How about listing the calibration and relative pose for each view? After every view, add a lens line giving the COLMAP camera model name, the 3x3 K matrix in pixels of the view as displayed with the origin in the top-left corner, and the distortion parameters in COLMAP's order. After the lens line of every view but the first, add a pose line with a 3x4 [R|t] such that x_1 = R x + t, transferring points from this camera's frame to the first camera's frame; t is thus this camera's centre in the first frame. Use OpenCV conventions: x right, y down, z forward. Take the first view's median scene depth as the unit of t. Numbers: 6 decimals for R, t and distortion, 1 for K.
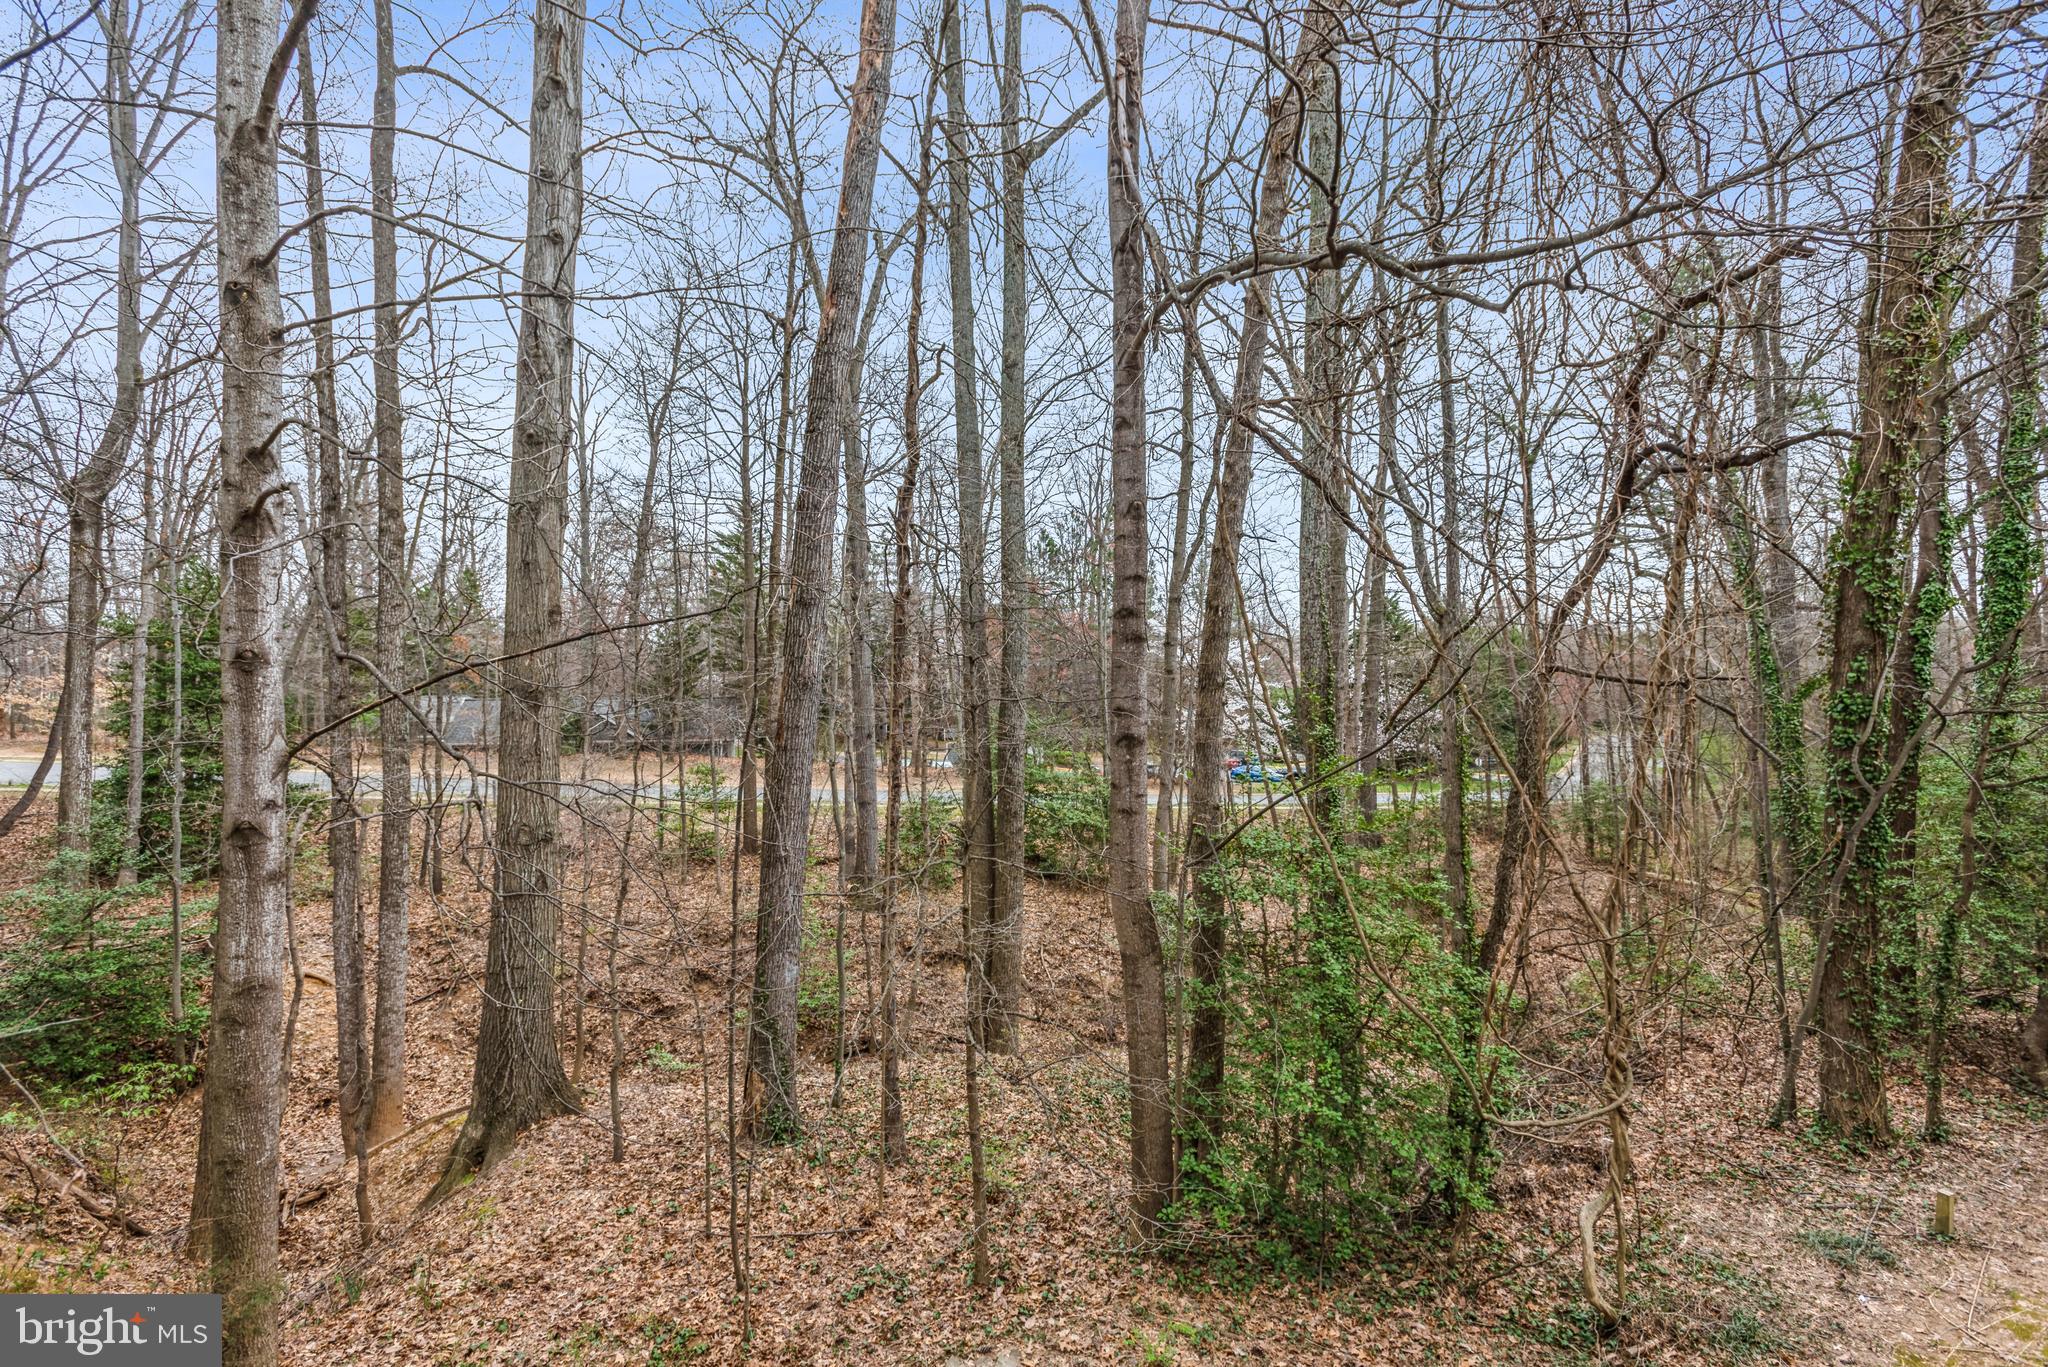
lens RADIAL K [[964.1, 0, 1020.5], [0, 964.1, 678.0], [0, 0, 1]] dist [0.019263, -0.005908]
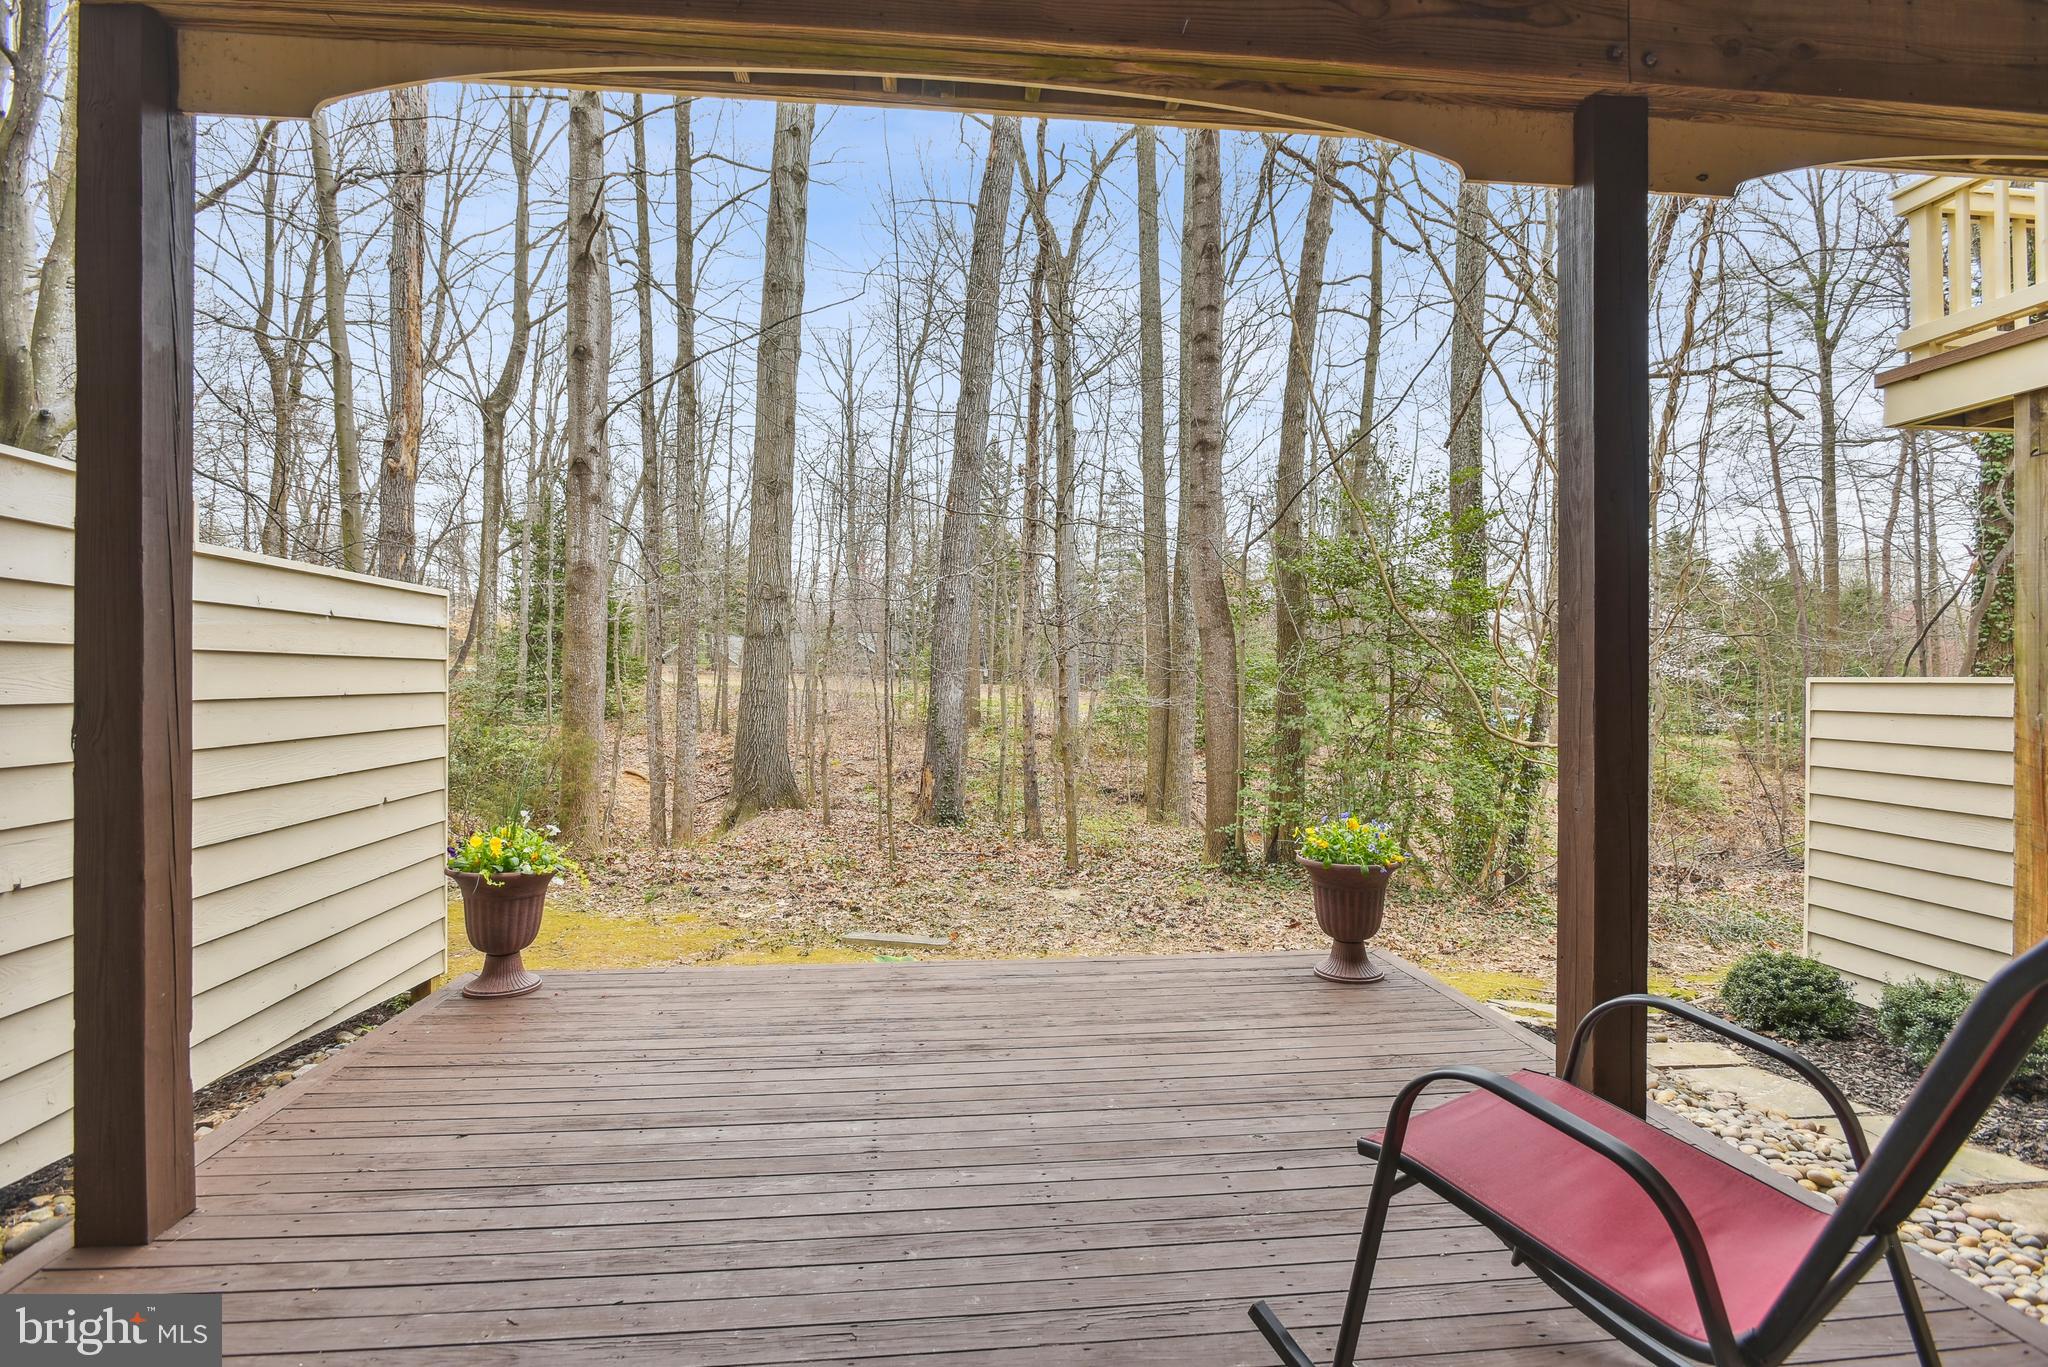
lens RADIAL K [[976.0, 0, 1024.0], [0, 976.0, 683.5], [0, 0, 1]] dist [-0.011958, 0.000285]
pose [[0.965833, 0.016557, -0.258637, 0.154162], [-0.011787, 0.999731, 0.019983, 0.243077], [0.258898, -0.016252, 0.965768, -0.167197]]
